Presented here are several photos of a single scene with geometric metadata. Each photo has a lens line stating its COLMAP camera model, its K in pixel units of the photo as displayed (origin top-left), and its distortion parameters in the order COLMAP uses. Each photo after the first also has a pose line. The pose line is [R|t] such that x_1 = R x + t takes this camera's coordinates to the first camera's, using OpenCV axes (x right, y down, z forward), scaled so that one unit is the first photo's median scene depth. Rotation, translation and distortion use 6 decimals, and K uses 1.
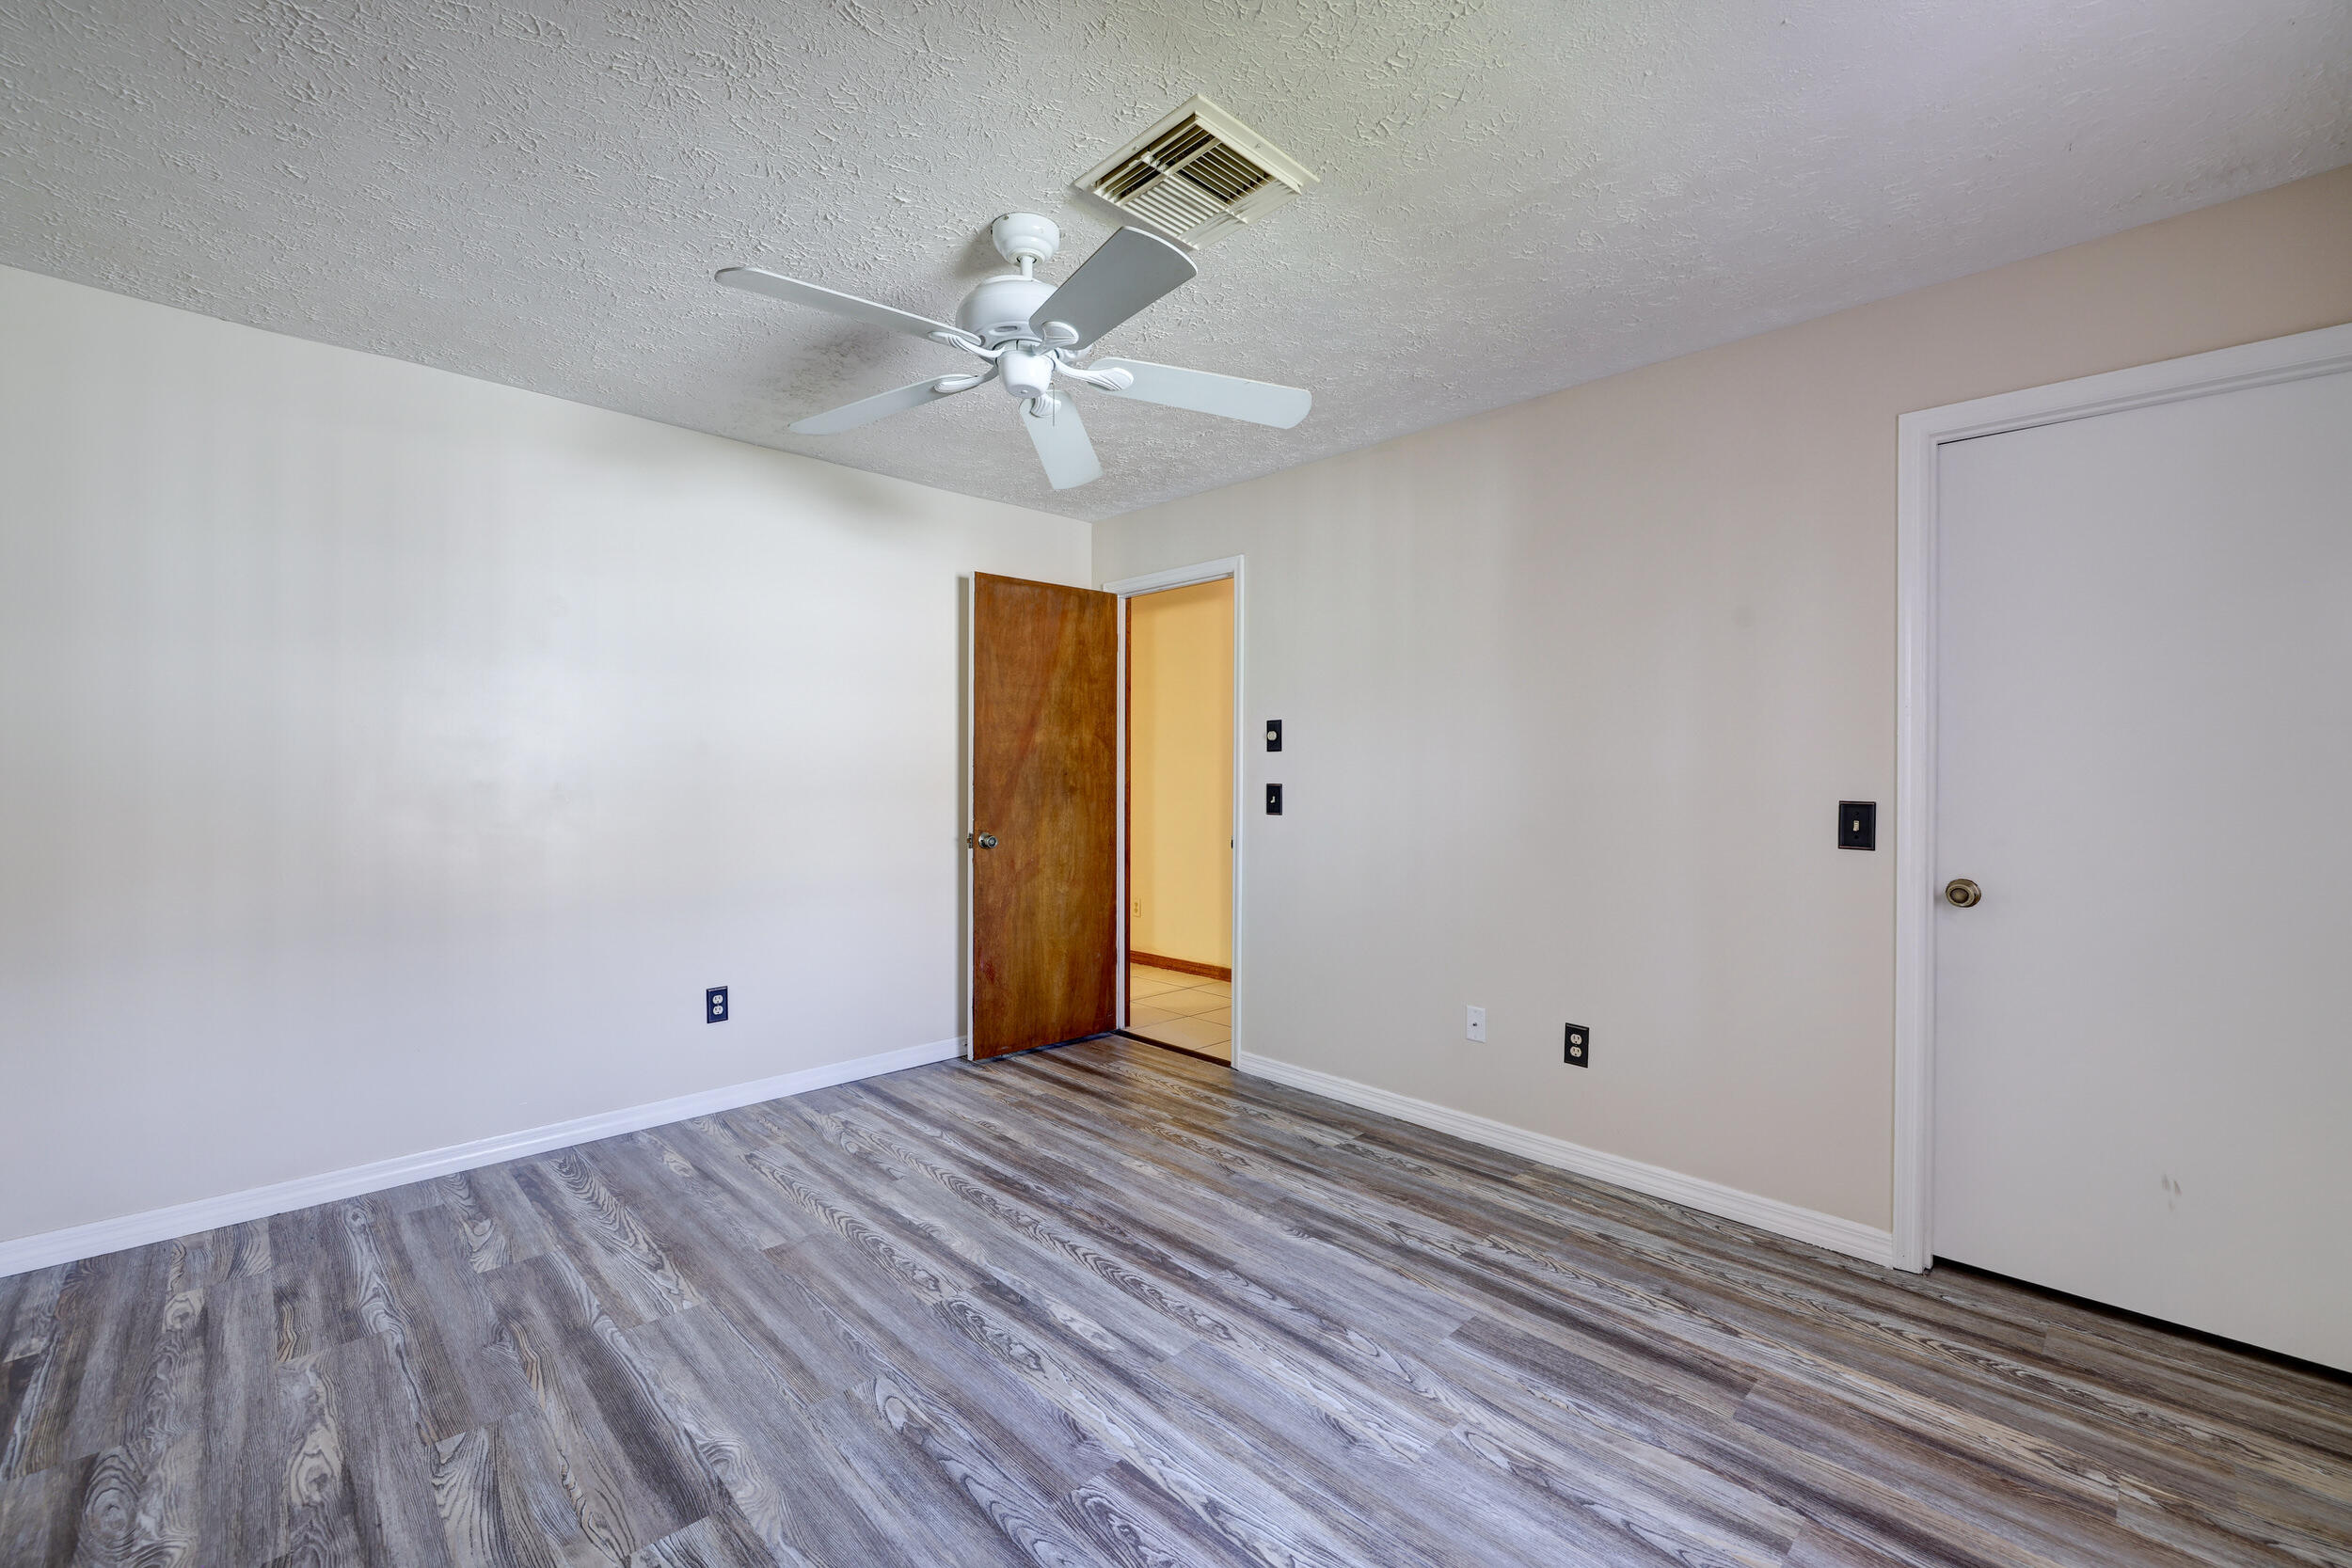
lens RADIAL K [[975.2, 0, 1178.6], [0, 975.2, 775.9], [0, 0, 1]] dist [0.000484, -0.000467]
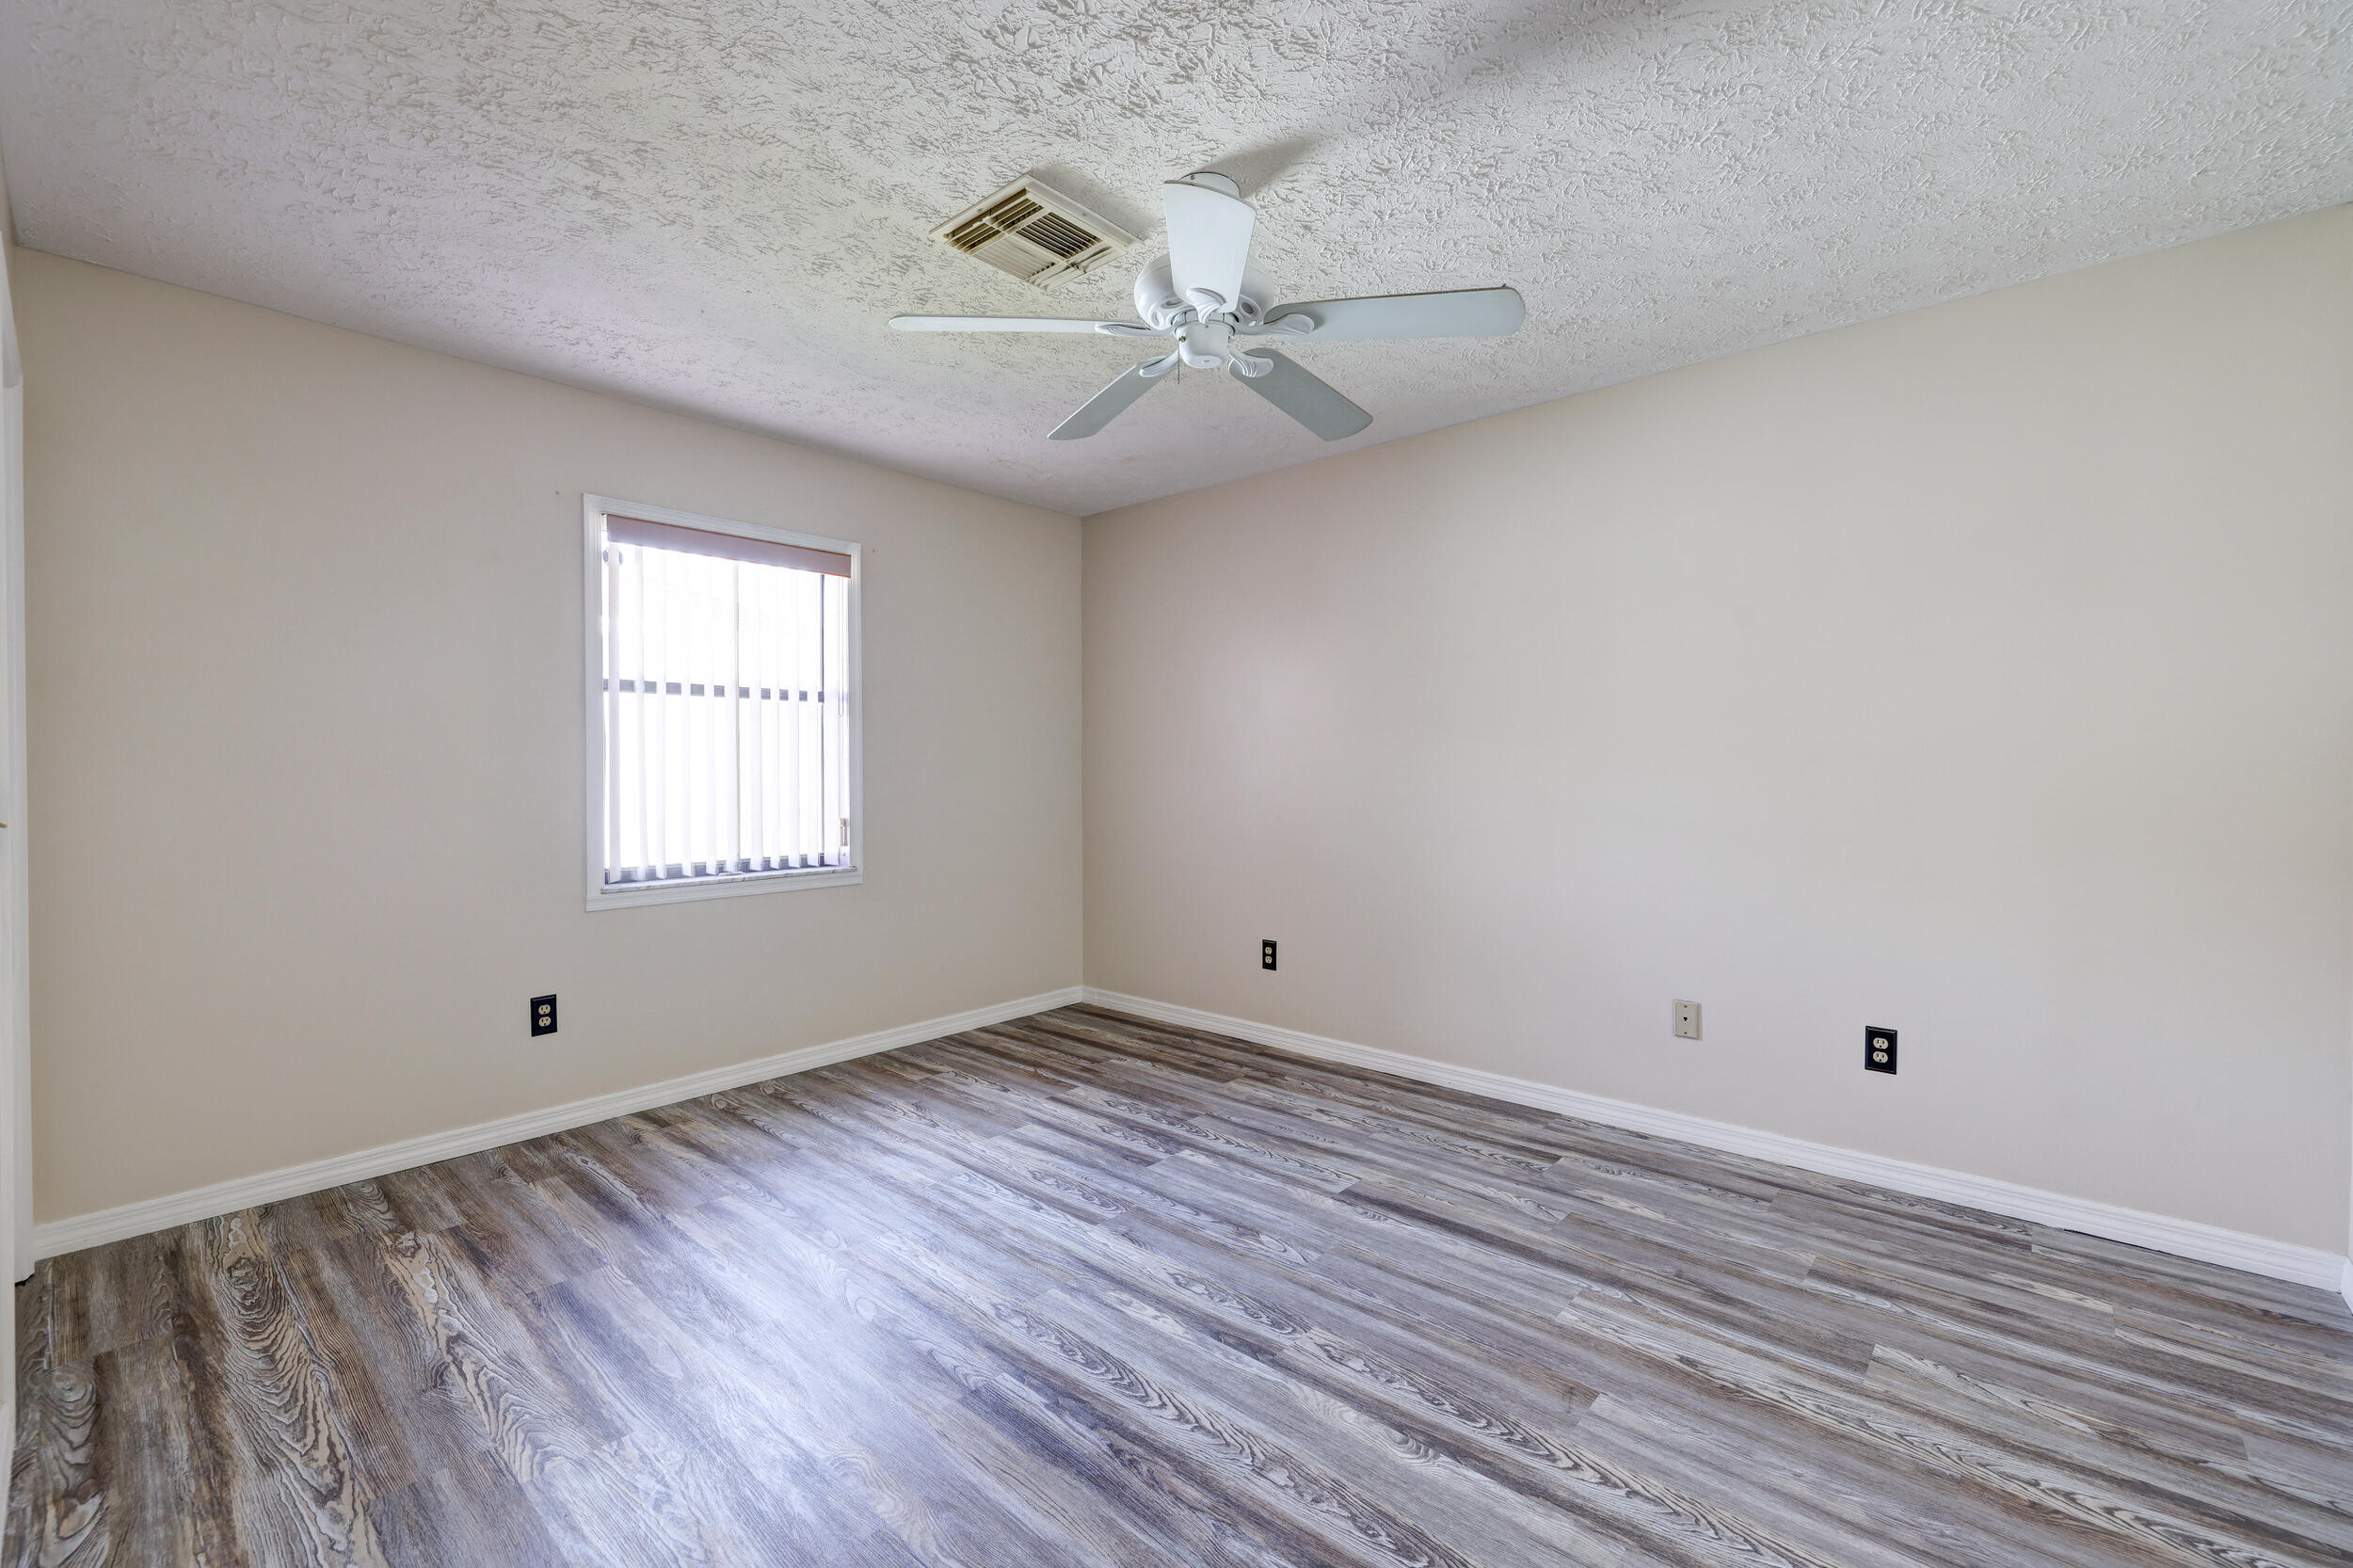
lens RADIAL K [[975.7, 0, 1179.1], [0, 975.7, 775.9], [0, 0, 1]] dist [0.000484, -0.000467]
pose [[-0.997490, -0.002227, -0.070766, -0.060541], [-0.002914, 0.999950, 0.009598, 0.013346], [0.070741, 0.009780, -0.997447, 1.894333]]
